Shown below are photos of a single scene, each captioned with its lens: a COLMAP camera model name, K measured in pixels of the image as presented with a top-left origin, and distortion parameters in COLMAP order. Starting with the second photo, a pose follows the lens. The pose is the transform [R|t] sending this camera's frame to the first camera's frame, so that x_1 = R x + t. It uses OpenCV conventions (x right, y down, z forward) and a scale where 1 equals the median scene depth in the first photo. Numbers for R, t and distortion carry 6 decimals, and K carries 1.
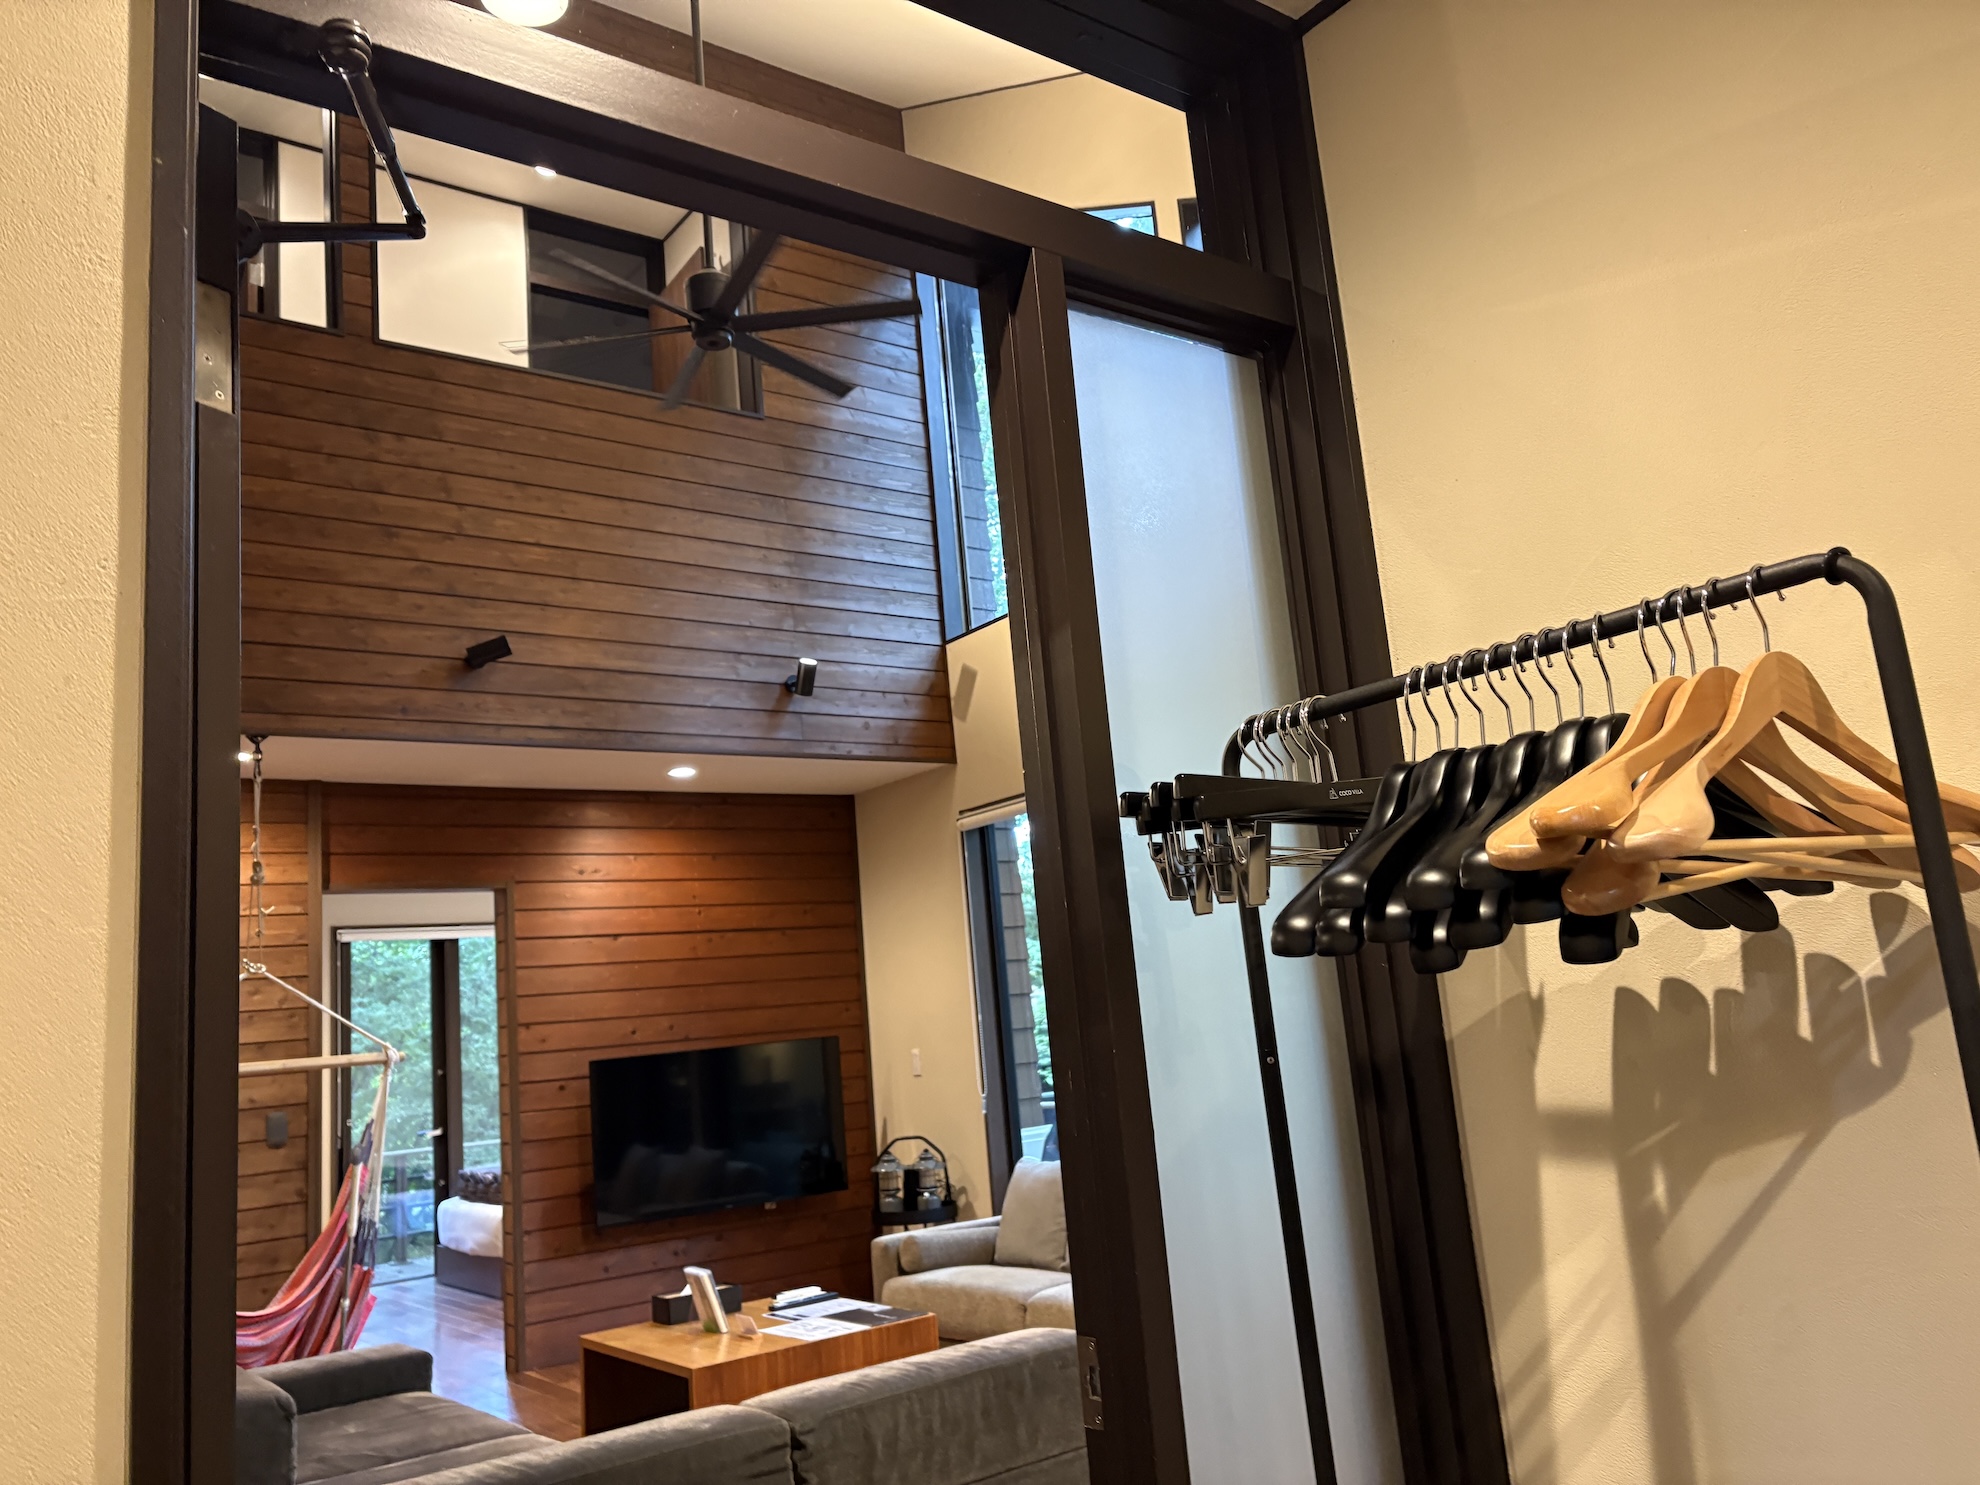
lens RADIAL K [[1483.3, 0, 990.0], [0, 1483.3, 742.5], [0, 0, 1]] dist [0.079570, -0.201574]
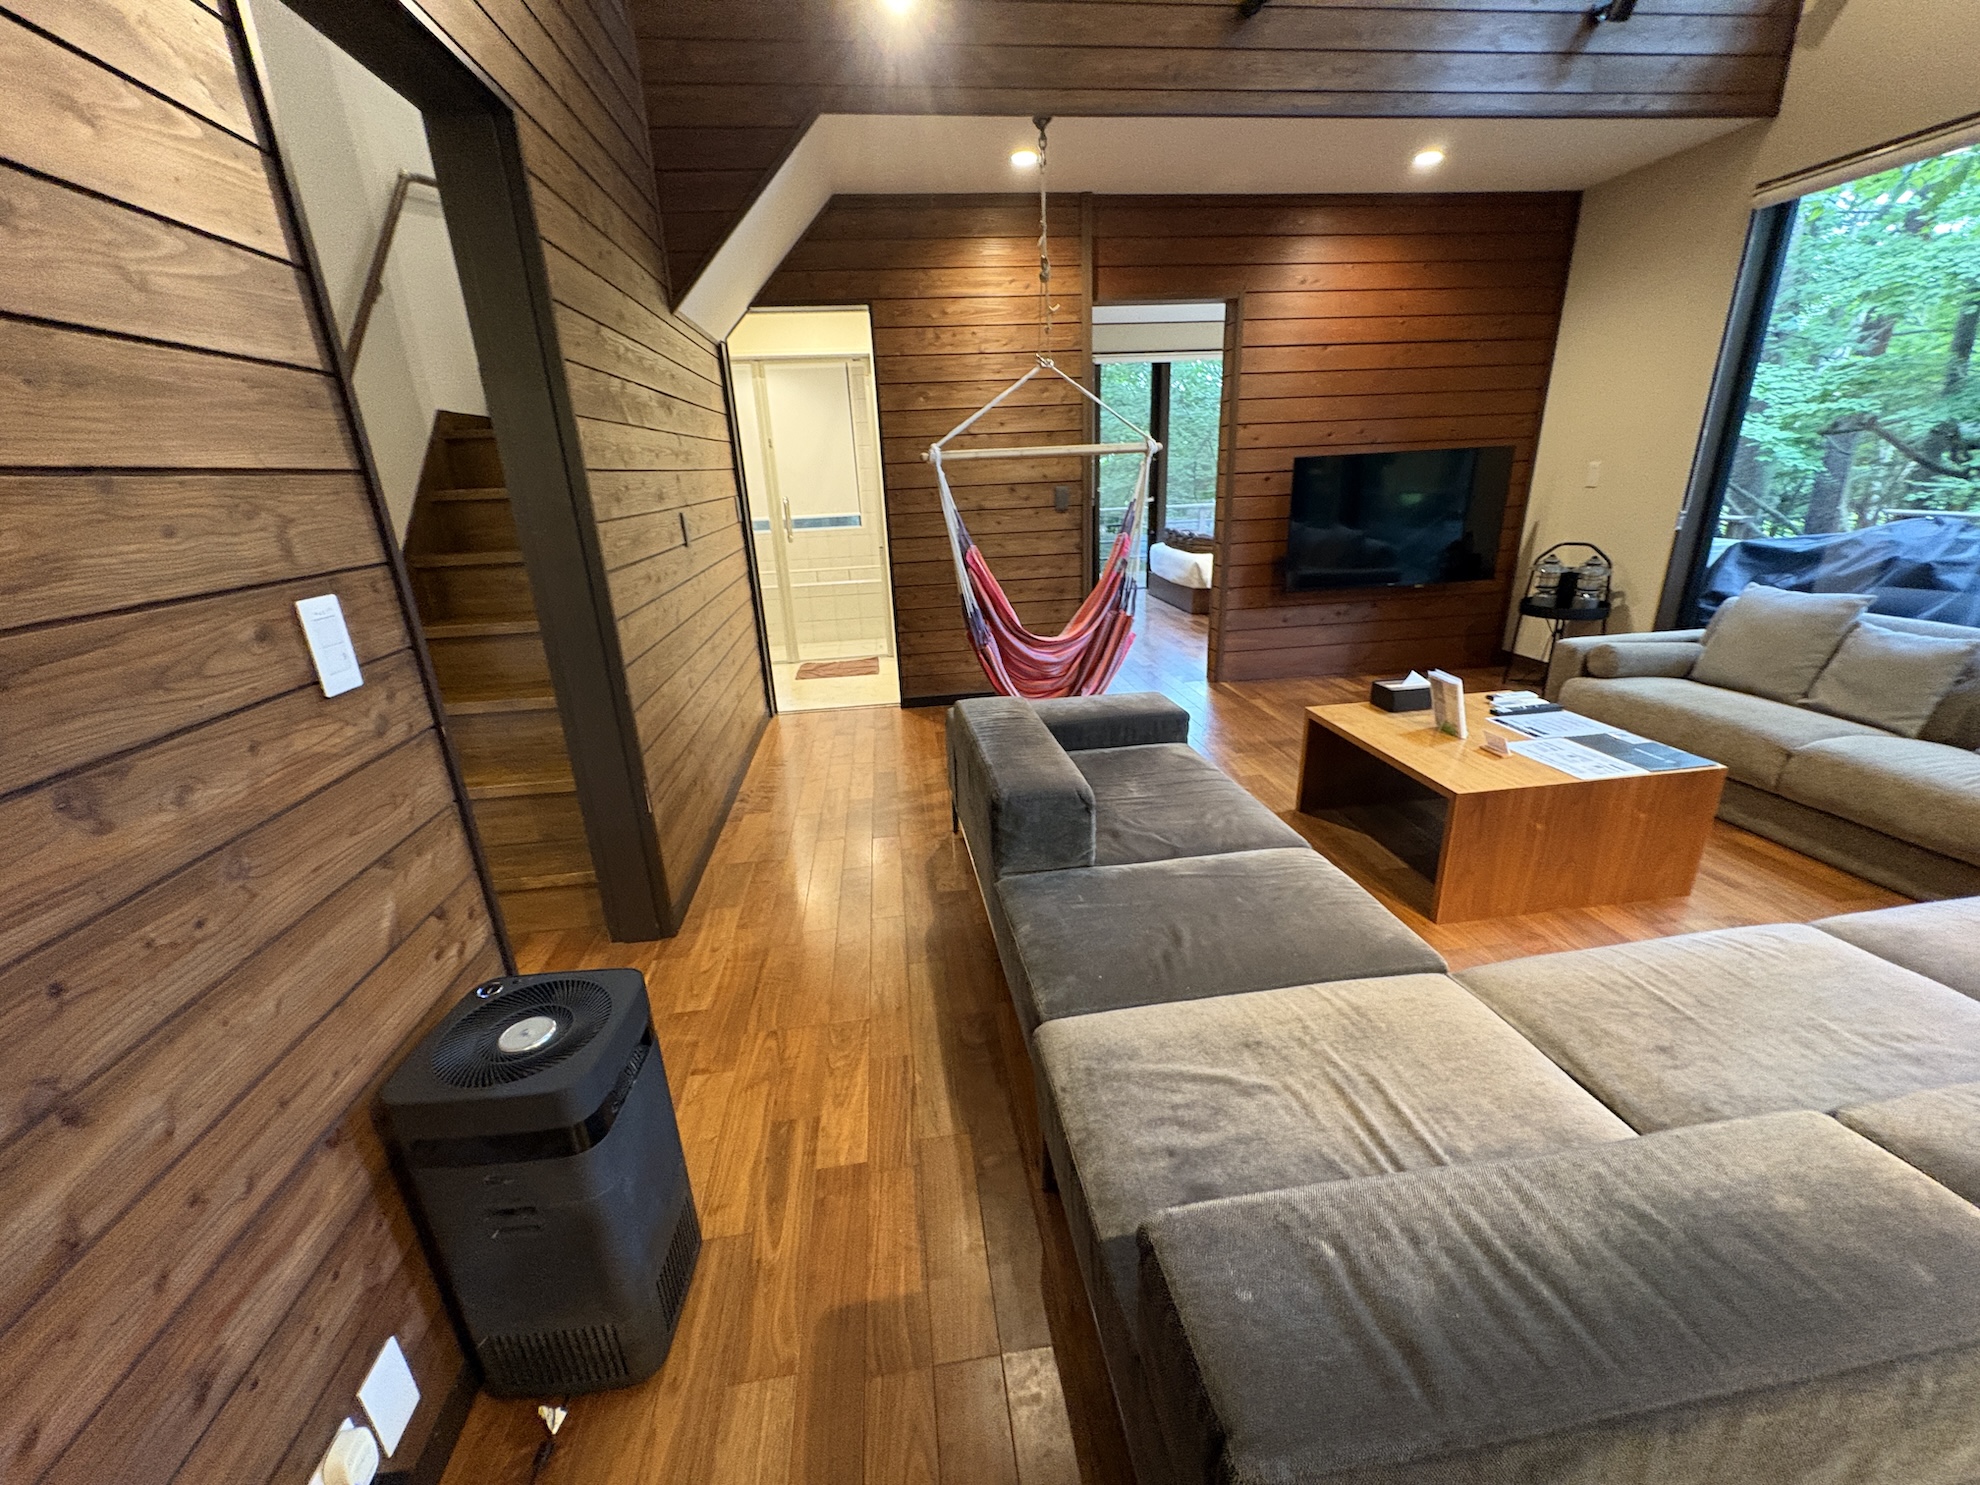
lens RADIAL K [[786.5, 0, 990.0], [0, 786.5, 742.5], [0, 0, 1]] dist [0.001307, -0.000316]
pose [[0.871903, 0.208836, -0.442914, -0.149024], [0.058140, 0.853951, 0.517095, 0.064710], [0.486215, -0.476608, 0.732421, 0.295430]]
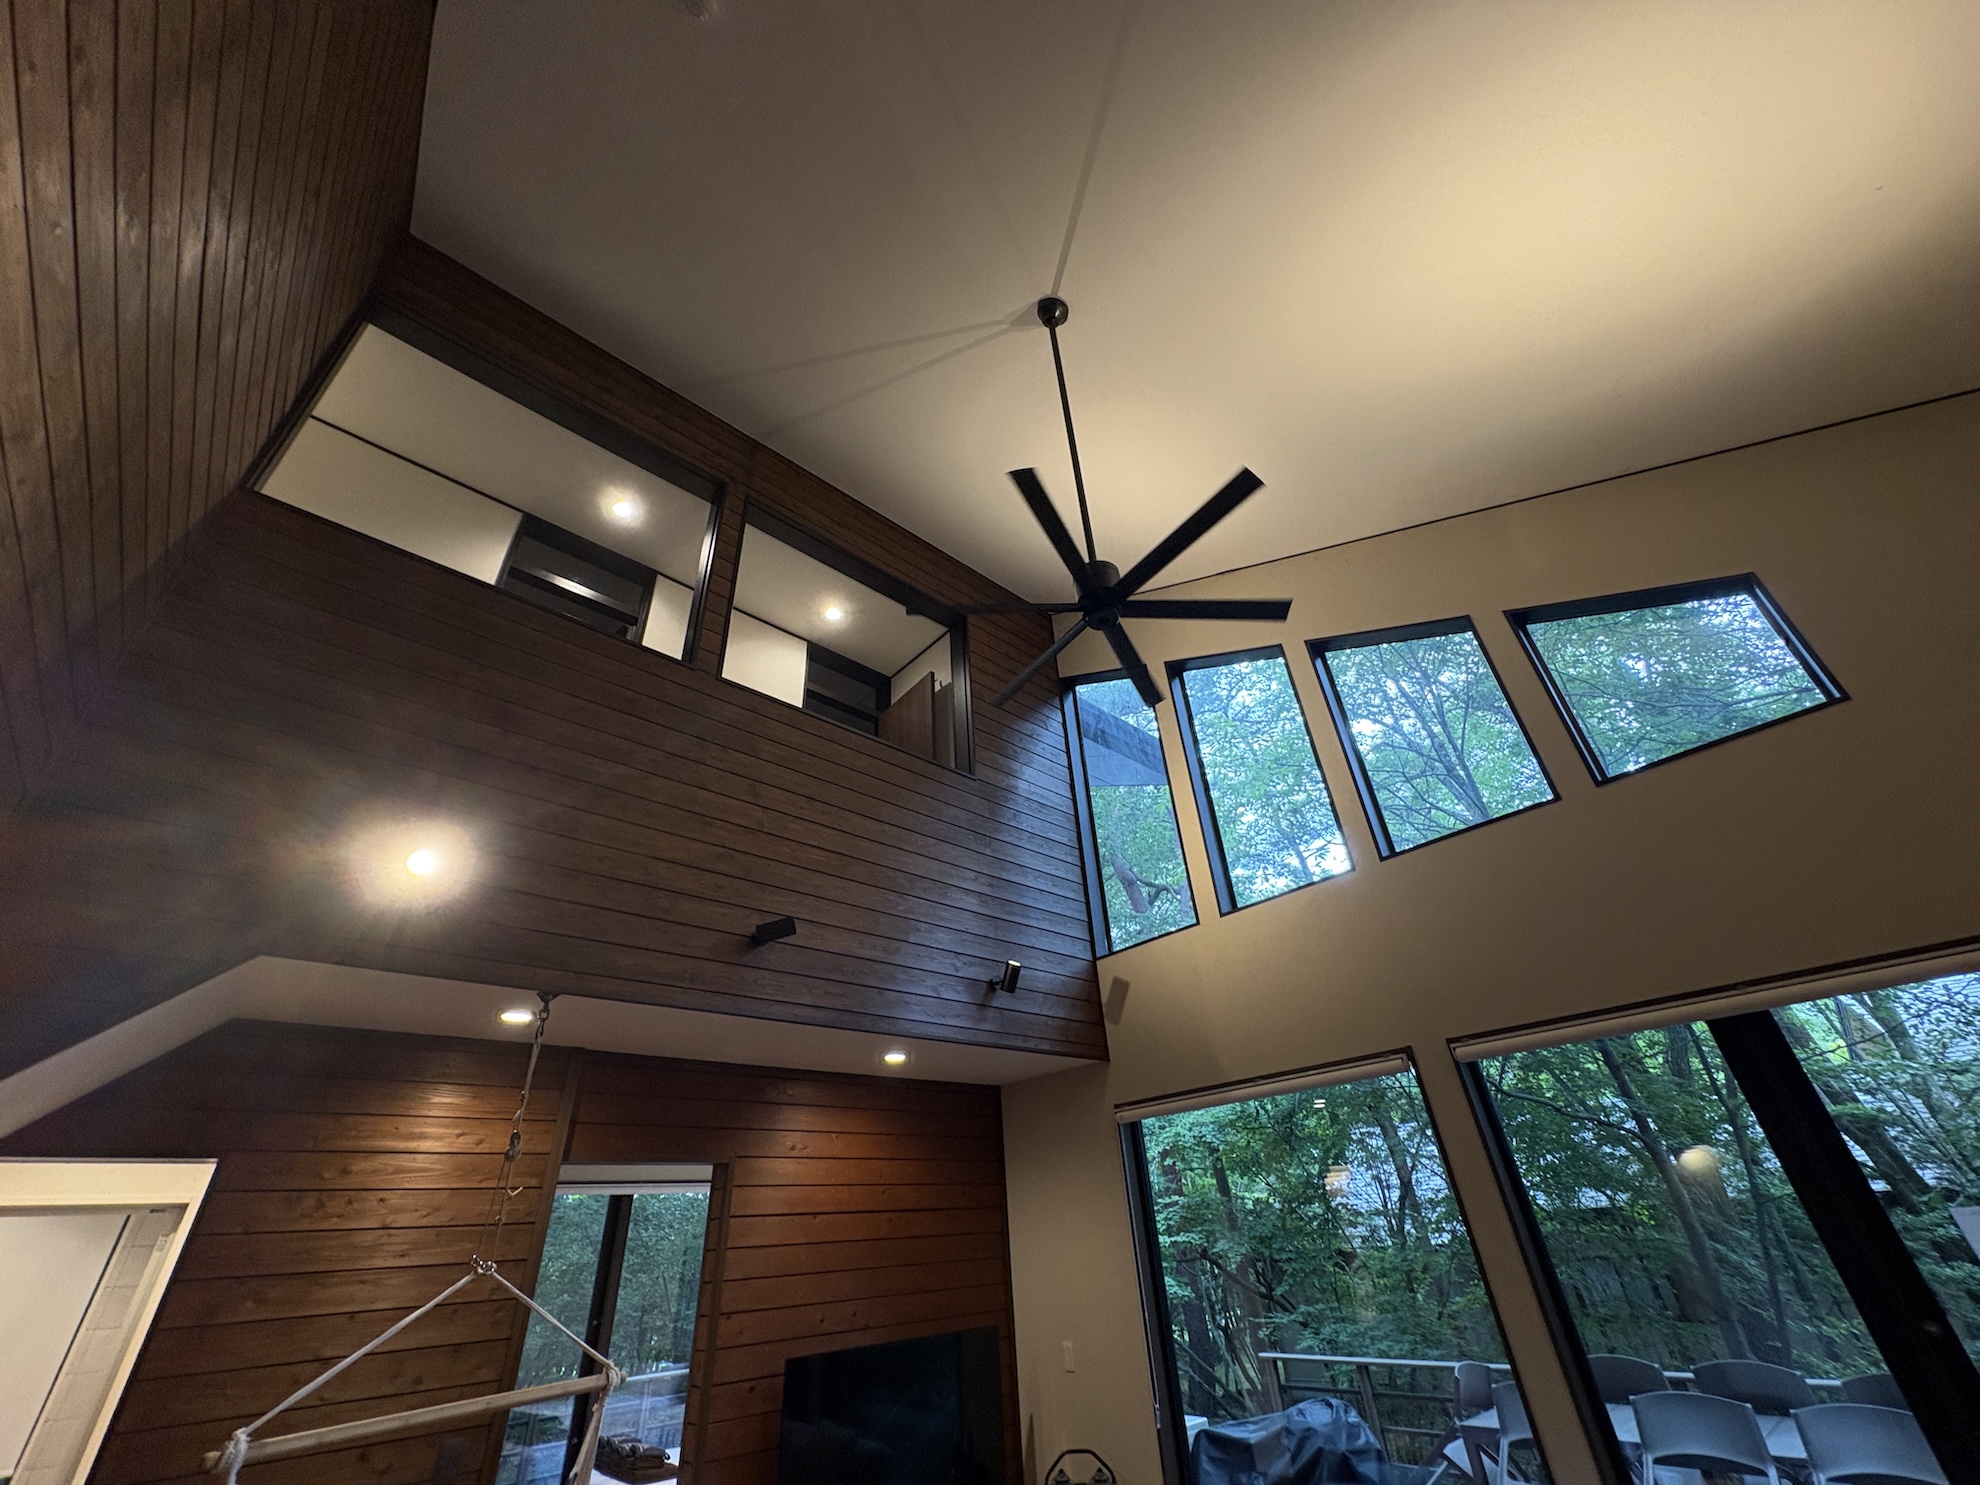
lens RADIAL K [[786.5, 0, 990.0], [0, 786.5, 742.5], [0, 0, 1]] dist [0.001307, -0.000316]
pose [[0.995282, 0.074411, 0.062262, -0.190663], [-0.045918, 0.926557, -0.373342, 0.018270], [-0.085470, 0.368721, 0.925602, 0.332608]]
